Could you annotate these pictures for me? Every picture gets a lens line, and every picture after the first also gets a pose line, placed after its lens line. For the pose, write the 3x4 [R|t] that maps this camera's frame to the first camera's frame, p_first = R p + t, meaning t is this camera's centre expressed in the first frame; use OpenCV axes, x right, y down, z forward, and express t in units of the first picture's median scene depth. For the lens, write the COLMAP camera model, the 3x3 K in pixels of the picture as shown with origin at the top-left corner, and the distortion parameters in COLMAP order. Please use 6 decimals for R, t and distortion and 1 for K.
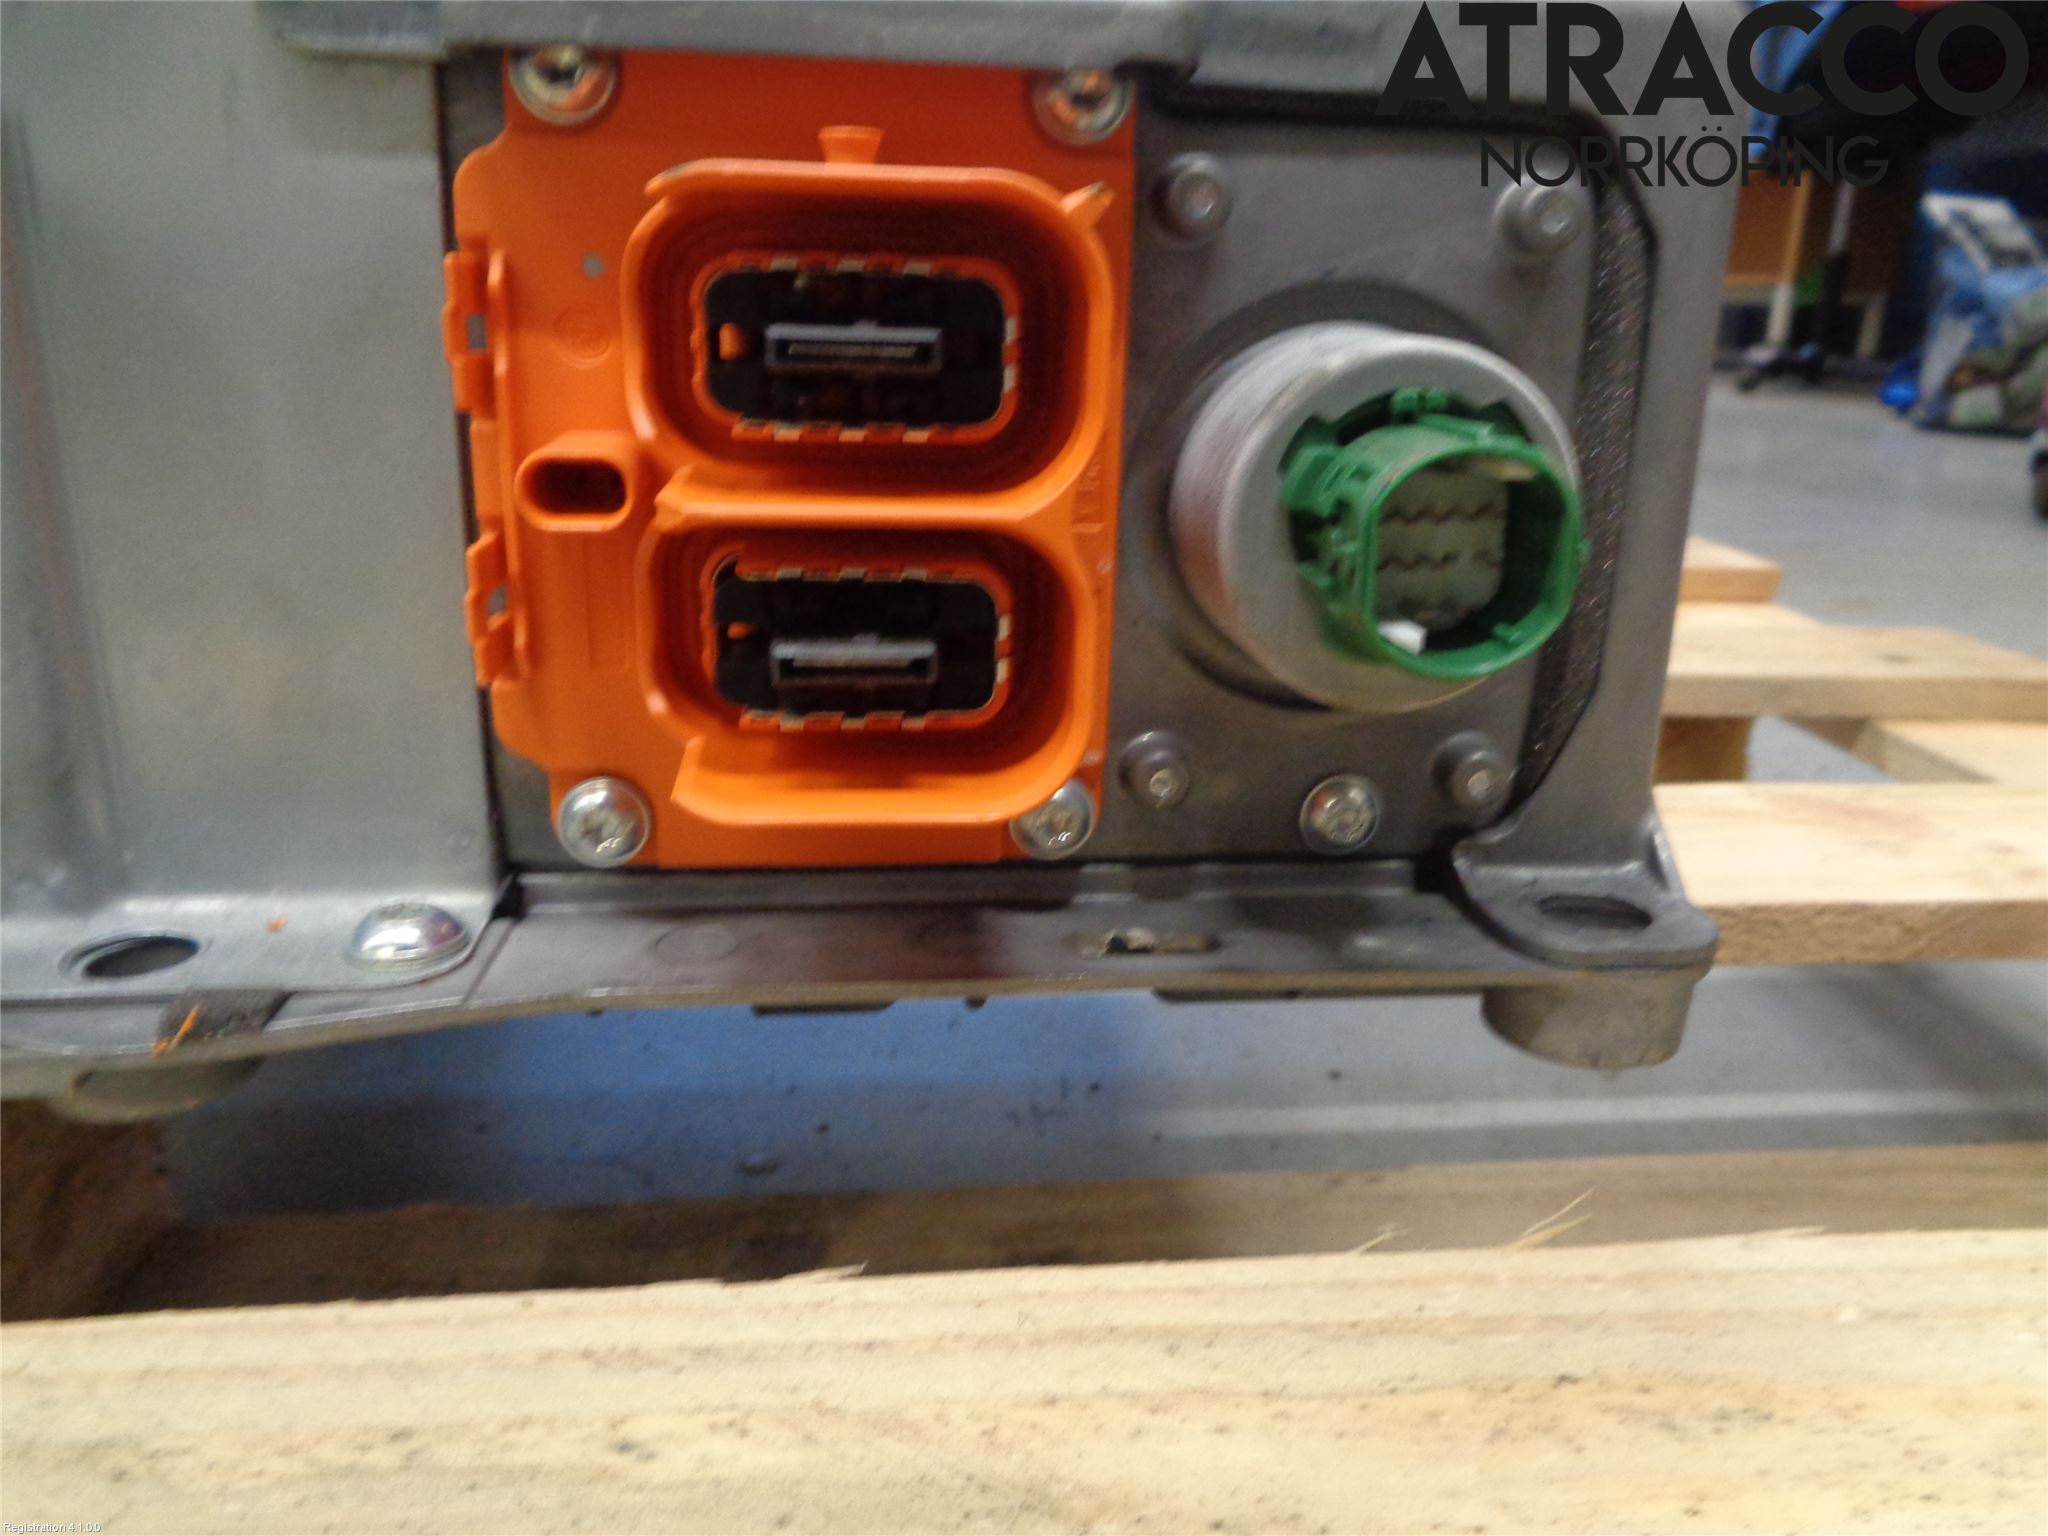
lens RADIAL K [[1539.8, 0, 1023.7], [0, 1539.8, 785.4], [0, 0, 1]] dist [0.000316, 0.001055]
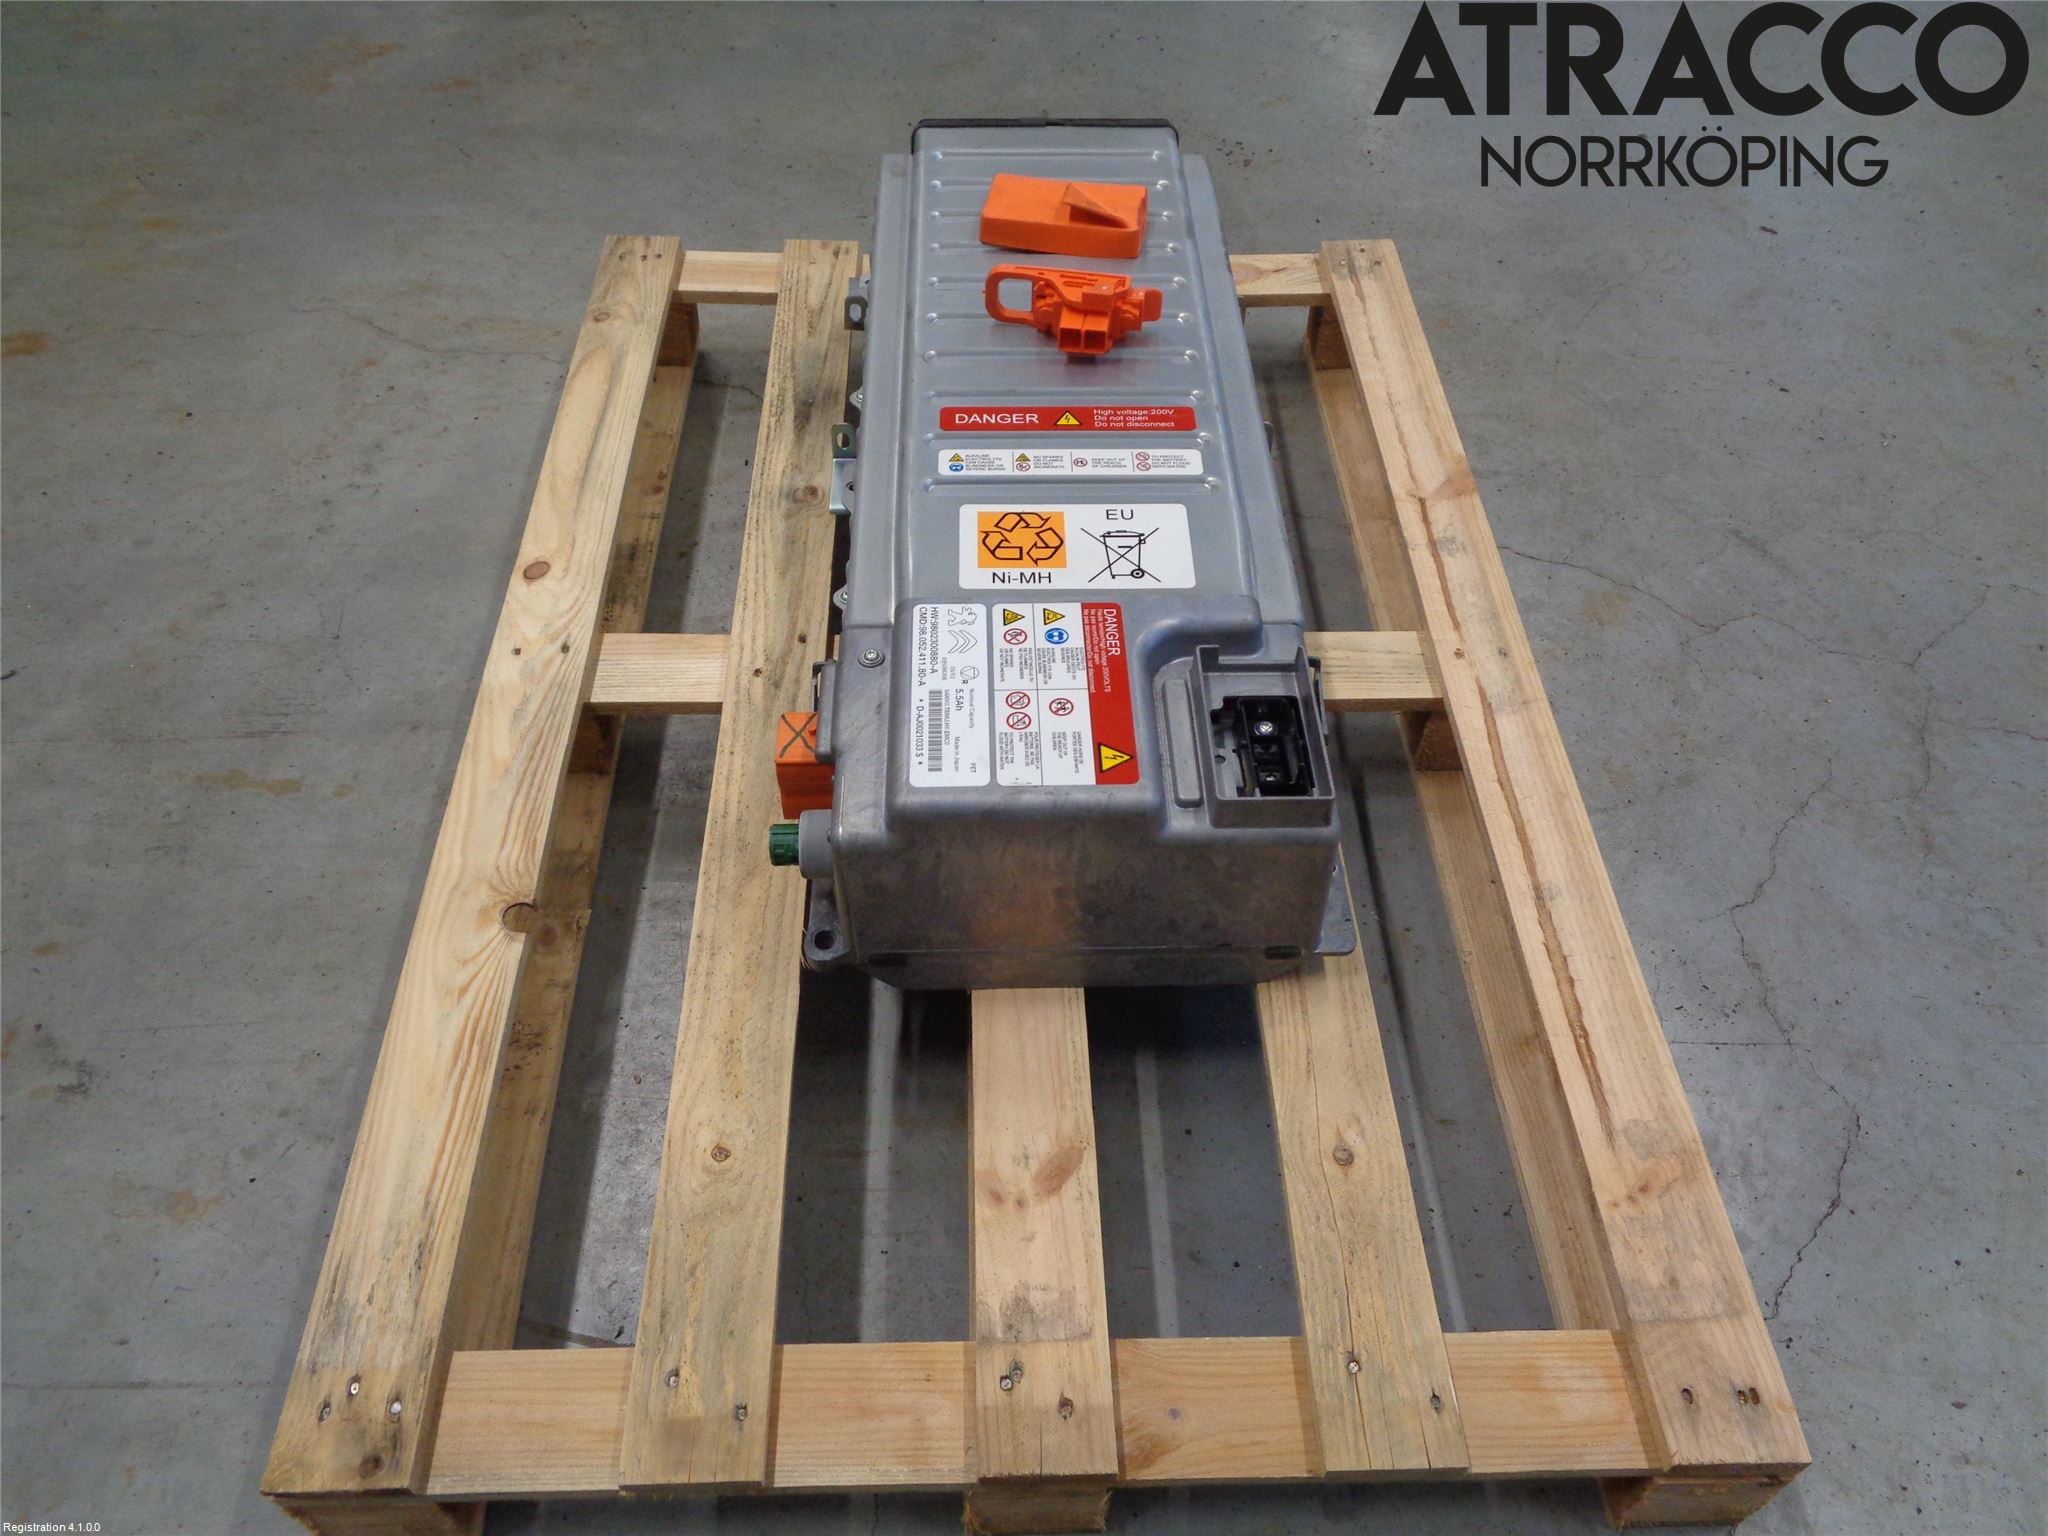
lens RADIAL K [[1539.8, 0, 1023.7], [0, 1539.8, 785.4], [0, 0, 1]] dist [0.000316, 0.001055]
pose [[-0.092106, 0.736988, -0.669601, 3.698119], [-0.320737, 0.614662, 0.720638, -4.502458], [0.942679, 0.281141, 0.179765, 0.692917]]
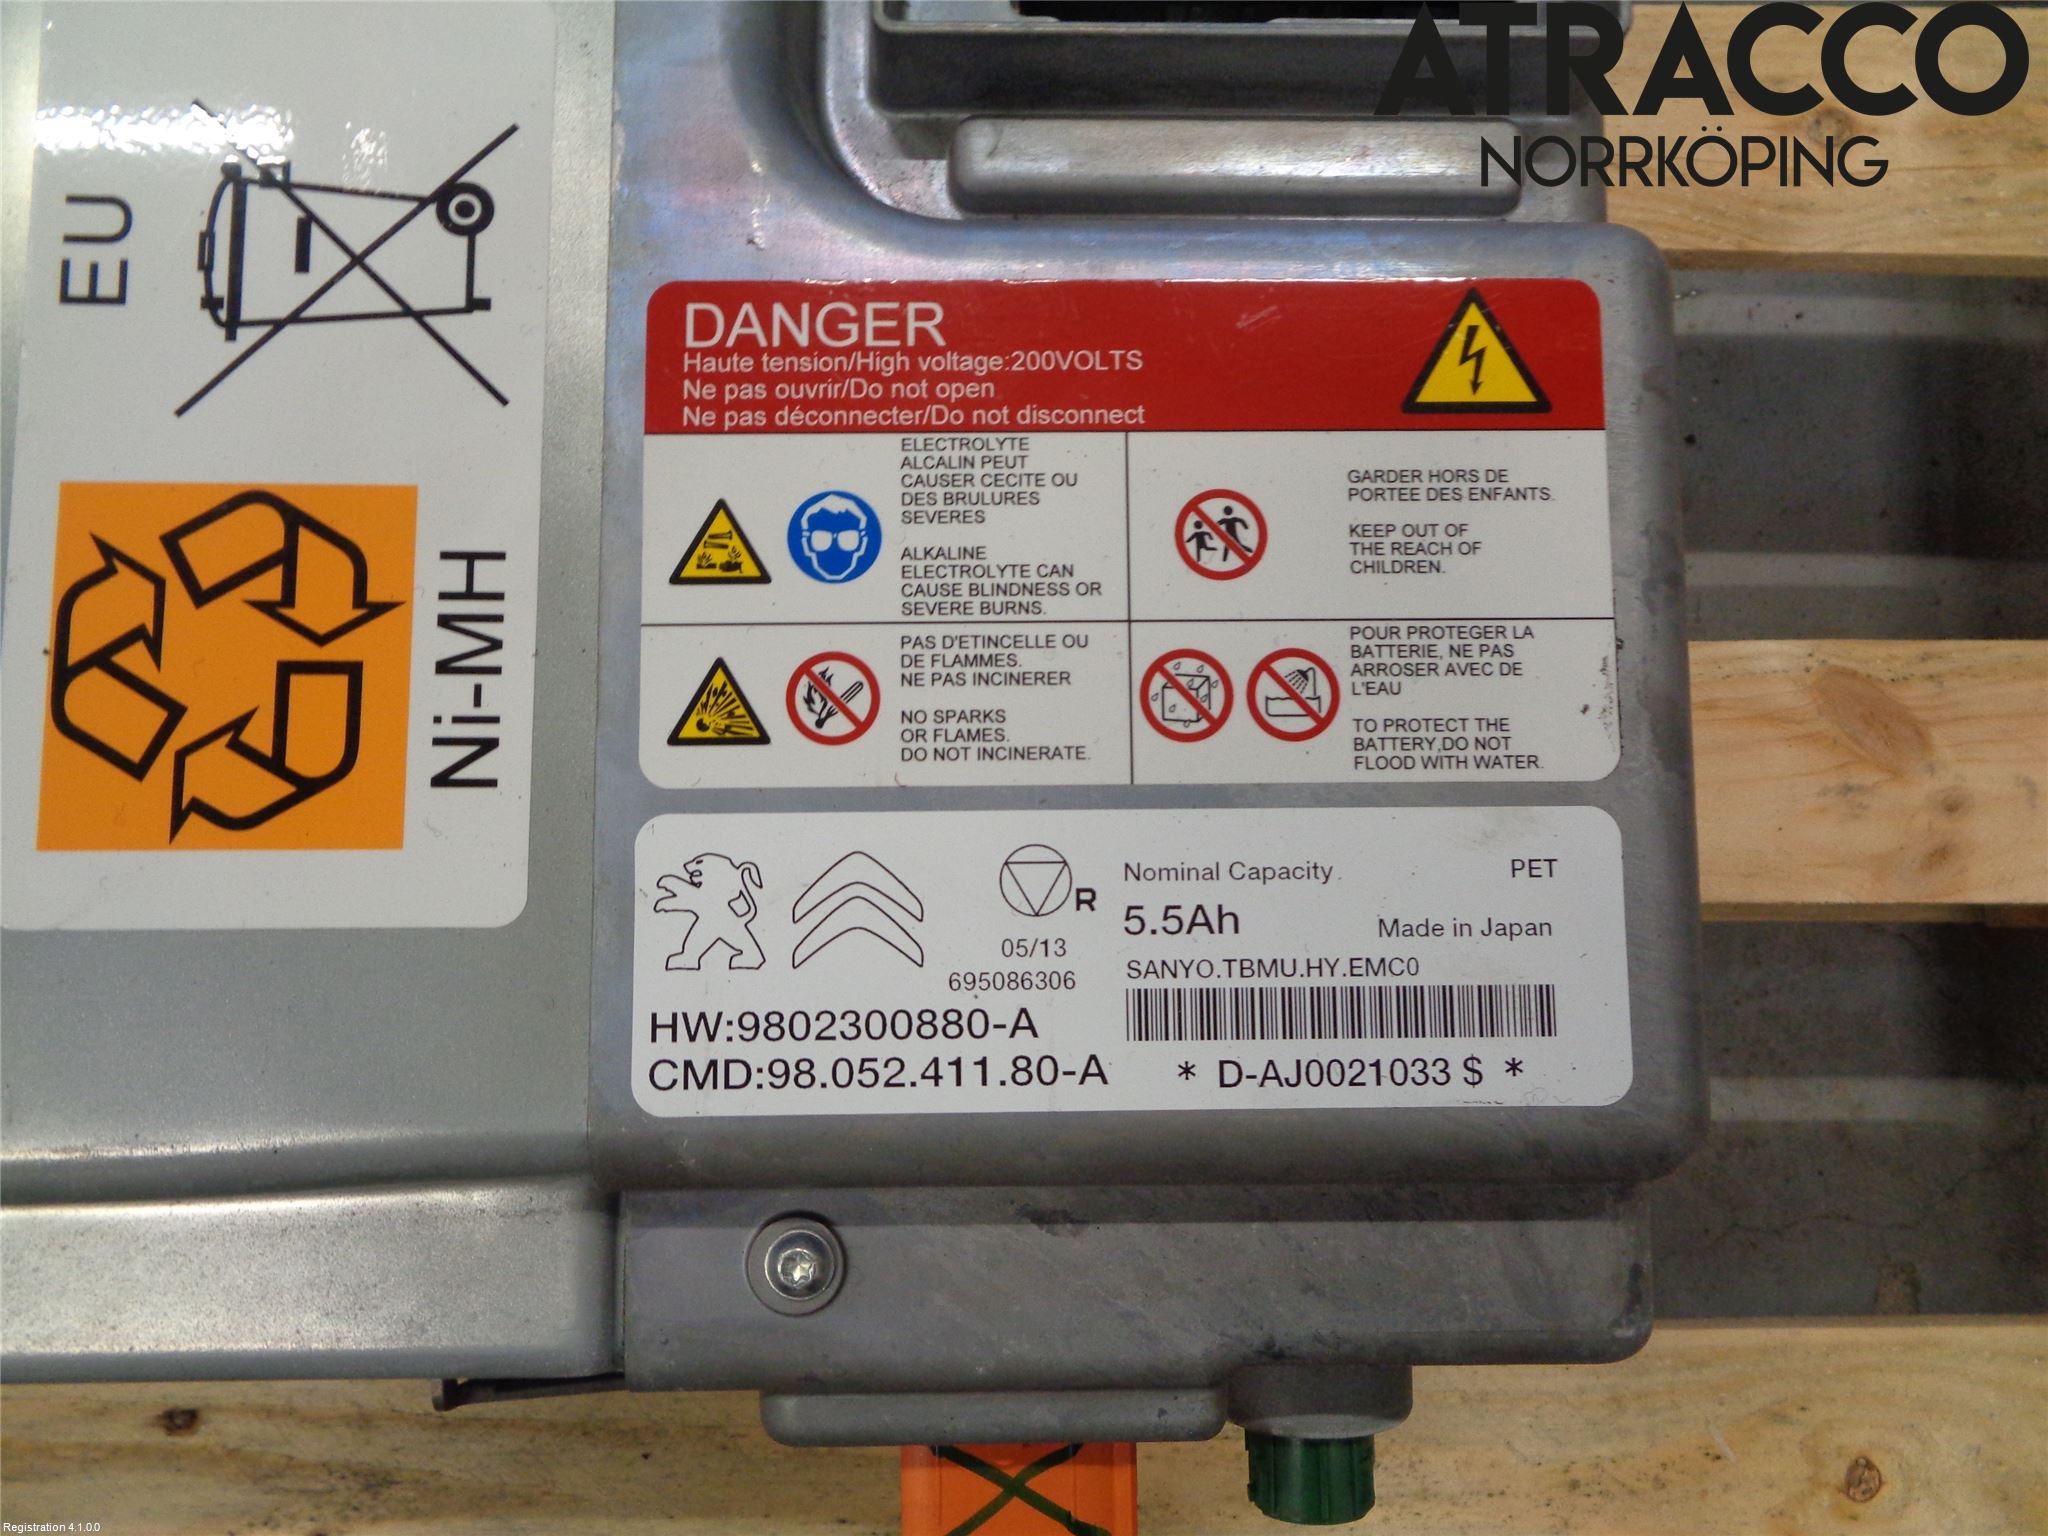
lens RADIAL K [[1539.8, 0, 1023.7], [0, 1539.8, 785.4], [0, 0, 1]] dist [0.000316, 0.001055]
pose [[0.993479, 0.111820, -0.022269, -0.128115], [-0.024548, 0.400521, 0.915959, -2.115654], [0.111342, -0.909439, 0.400654, 0.898274]]
